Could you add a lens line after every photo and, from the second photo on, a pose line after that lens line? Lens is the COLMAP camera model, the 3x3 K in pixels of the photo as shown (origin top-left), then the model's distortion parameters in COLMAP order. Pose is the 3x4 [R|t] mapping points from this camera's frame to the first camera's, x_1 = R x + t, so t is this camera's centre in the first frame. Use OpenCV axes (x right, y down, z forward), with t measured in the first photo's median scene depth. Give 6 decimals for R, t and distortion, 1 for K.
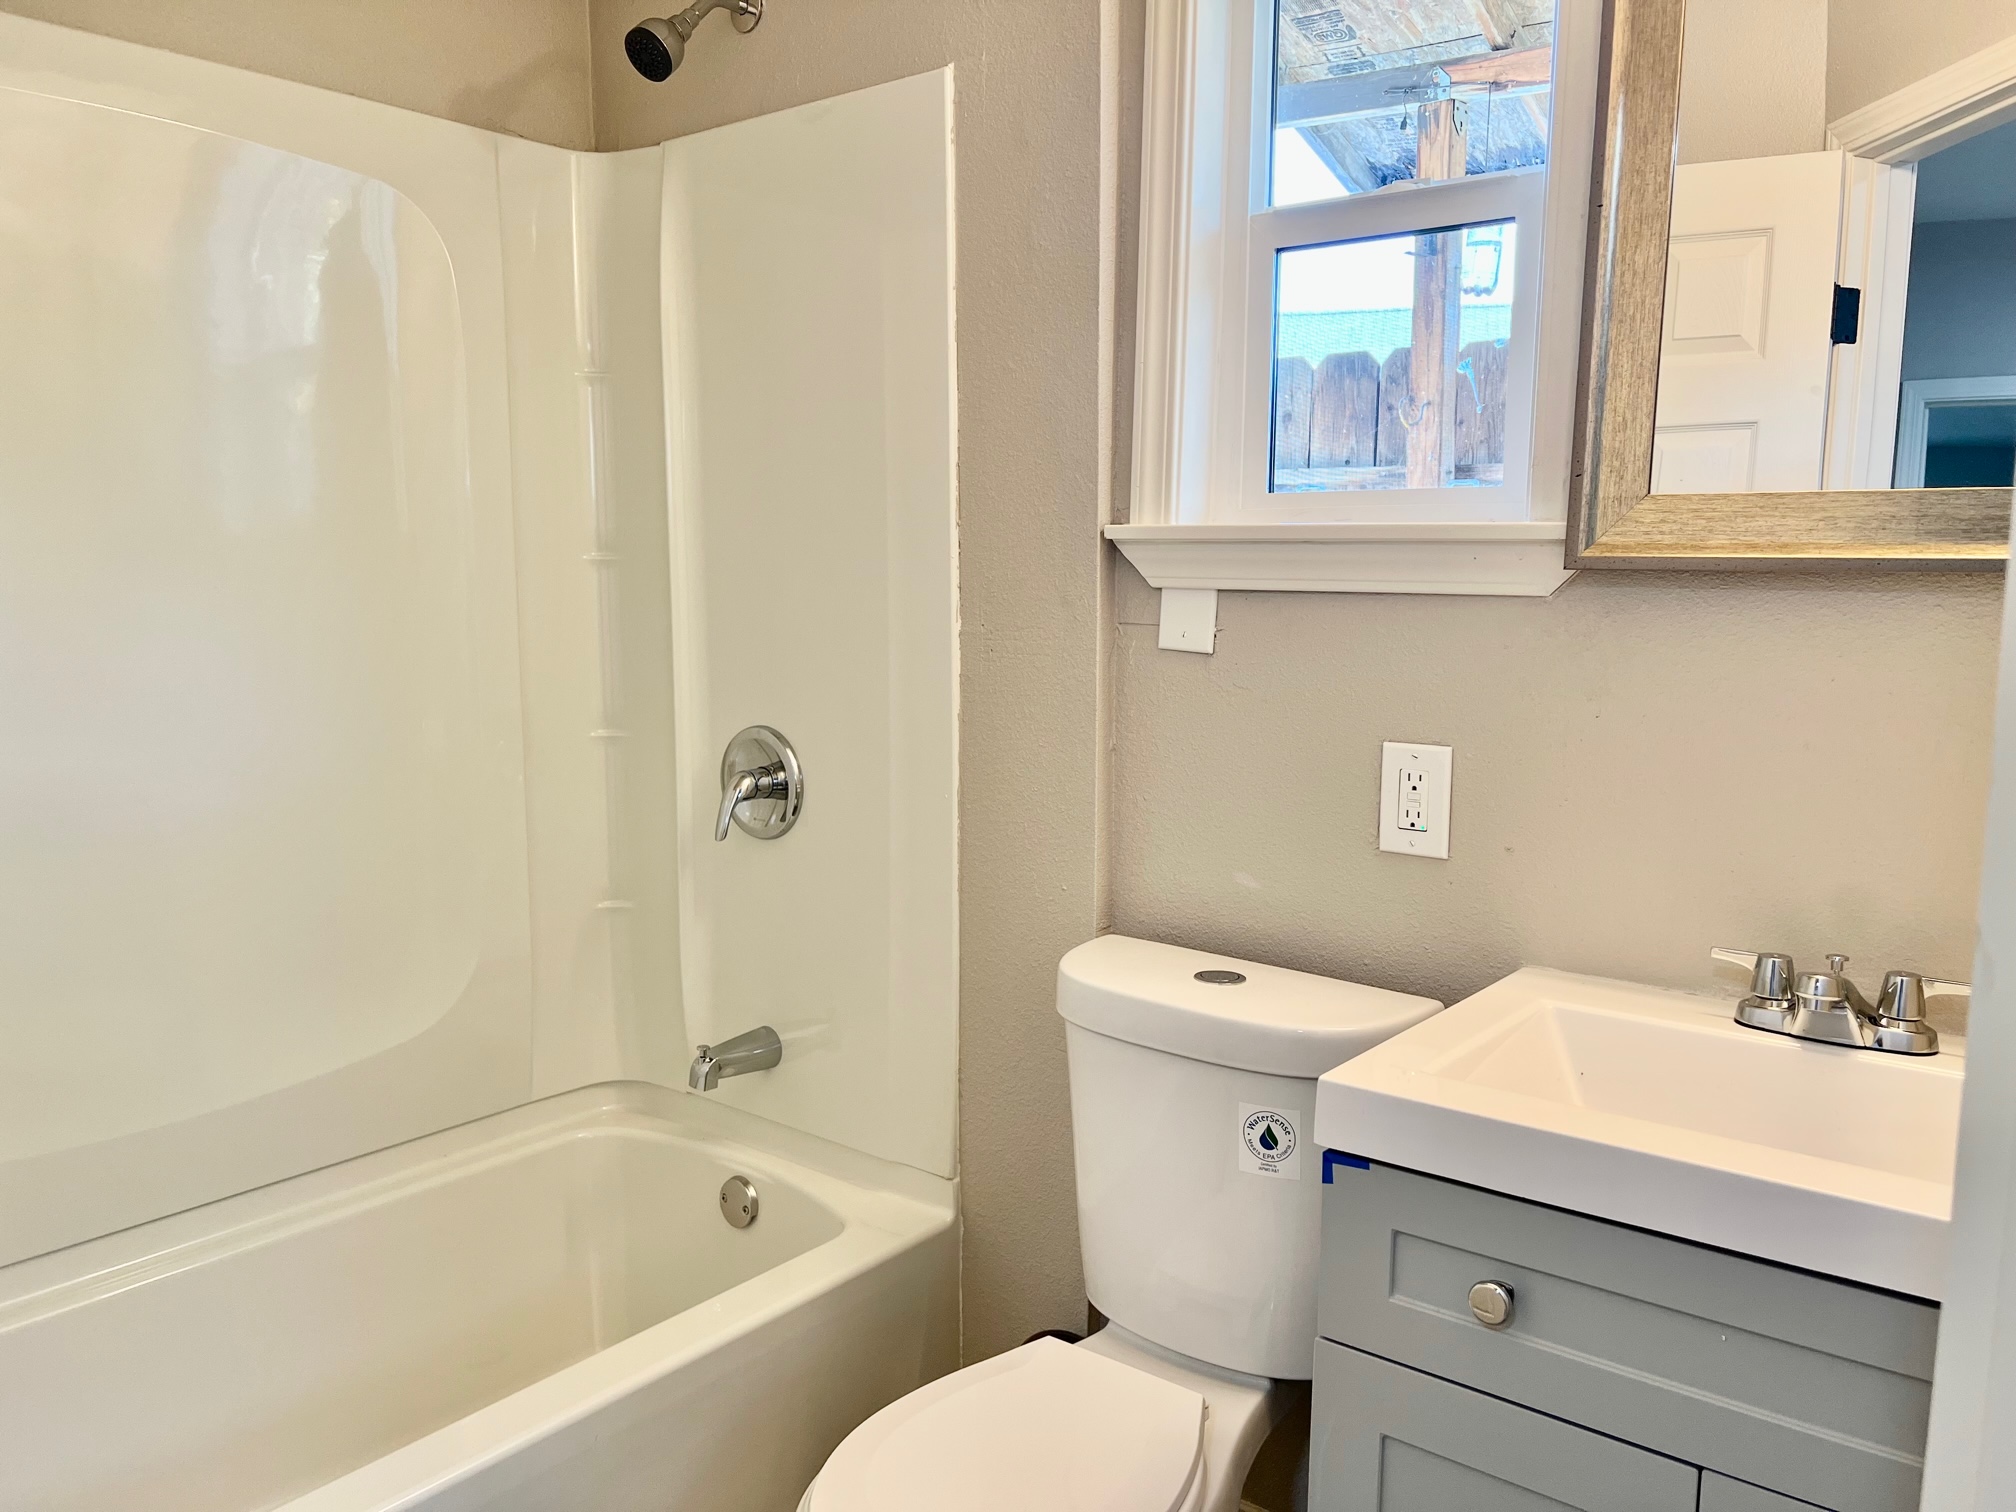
lens RADIAL K [[1481.6, 0, 1000.5], [0, 1481.6, 760.8], [0, 0, 1]] dist [0.066162, -0.129454]
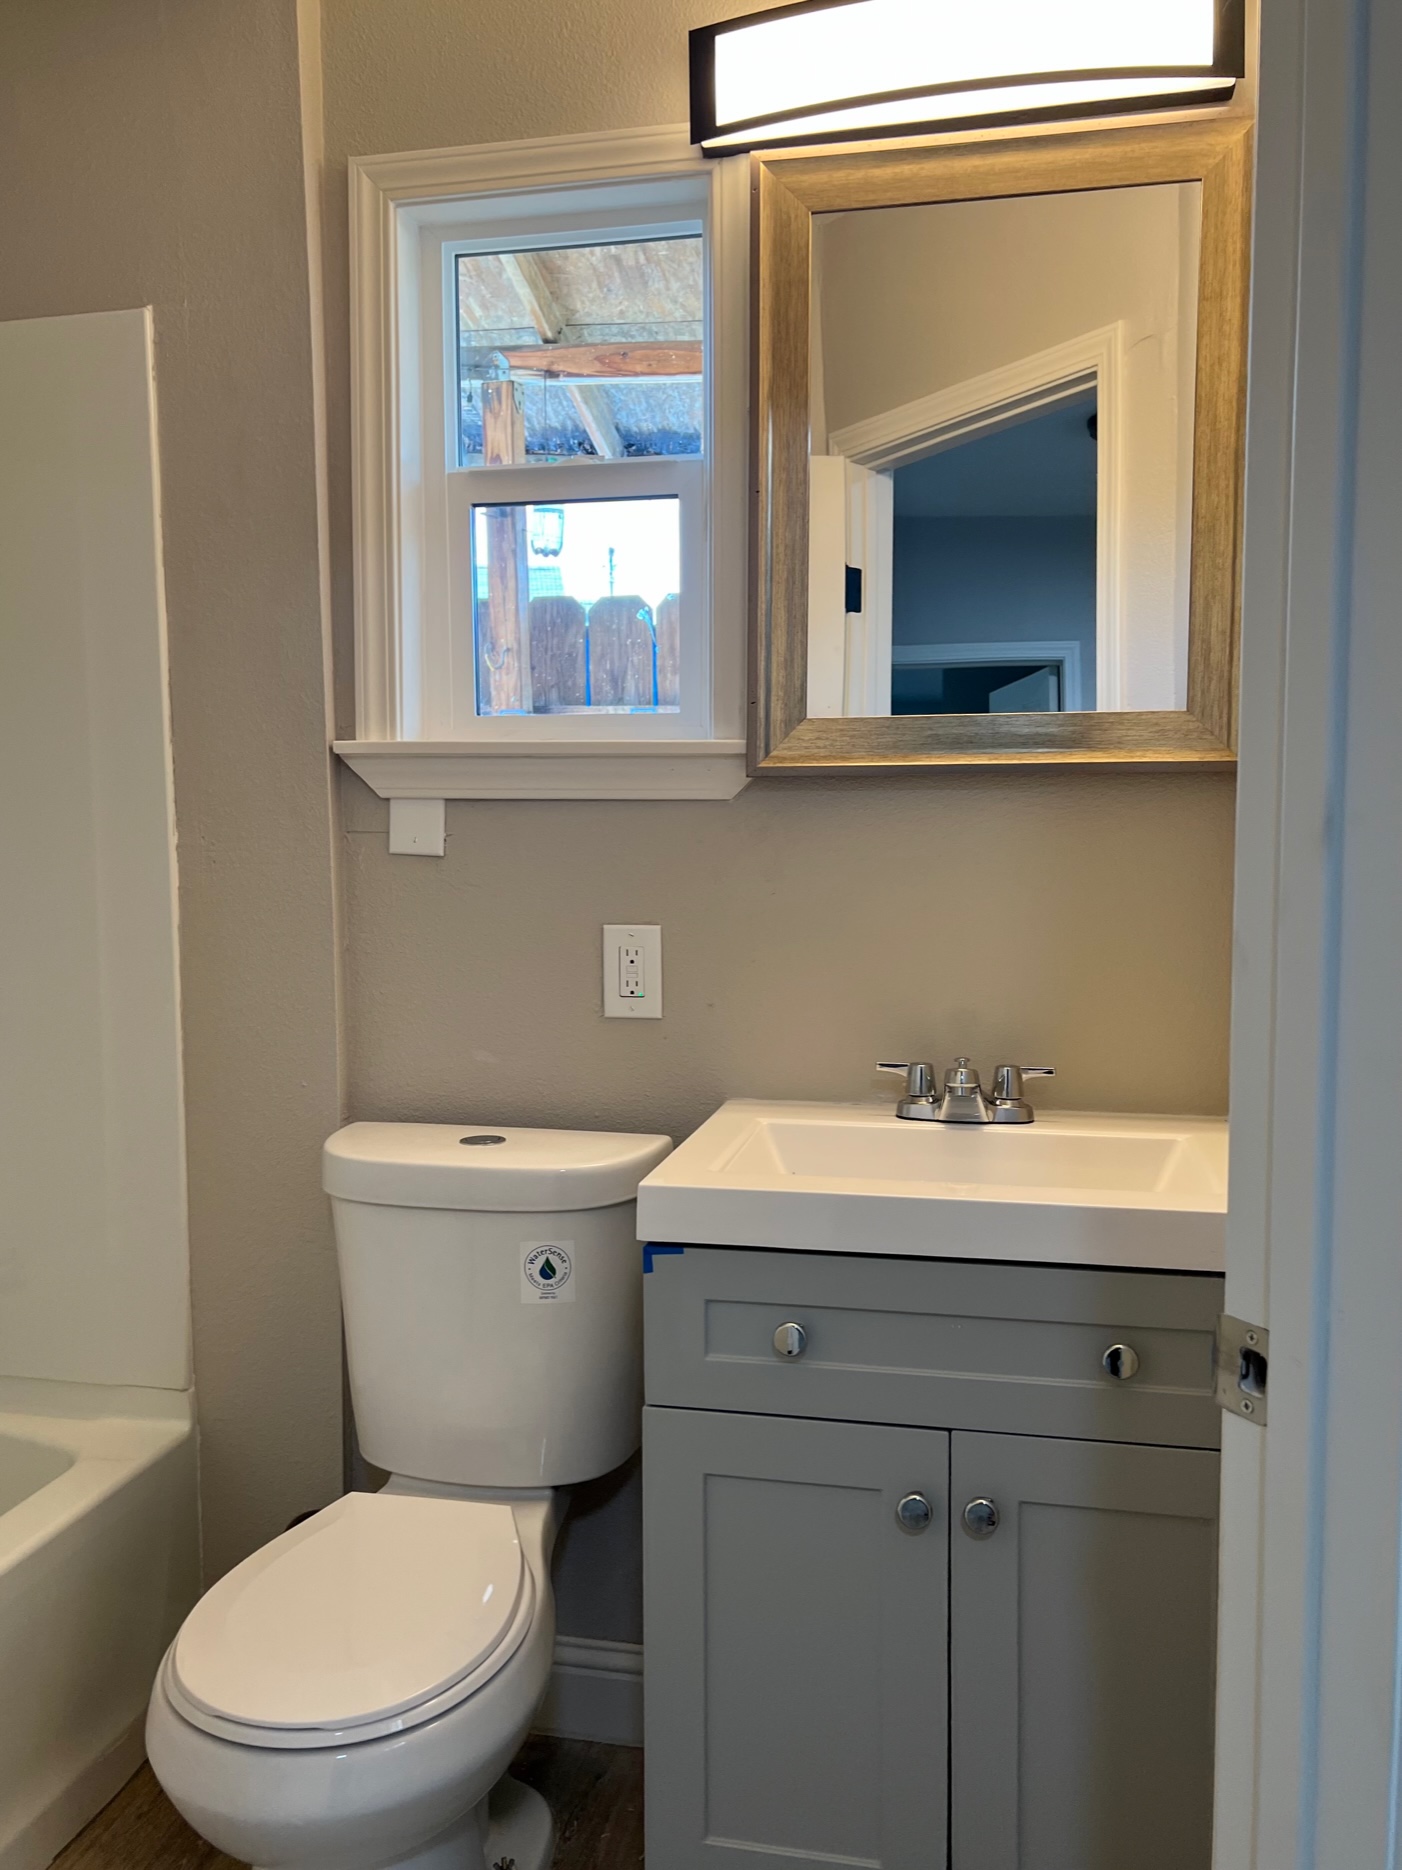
lens RADIAL K [[1448.9, 0, 701.8], [0, 1448.9, 916.2], [0, 0, 1]] dist [0.149736, -0.536657]
pose [[0.902884, -0.041267, 0.427899, -0.148564], [0.064867, 0.997063, -0.040715, 0.029373], [-0.424962, 0.064517, 0.902909, -0.066835]]
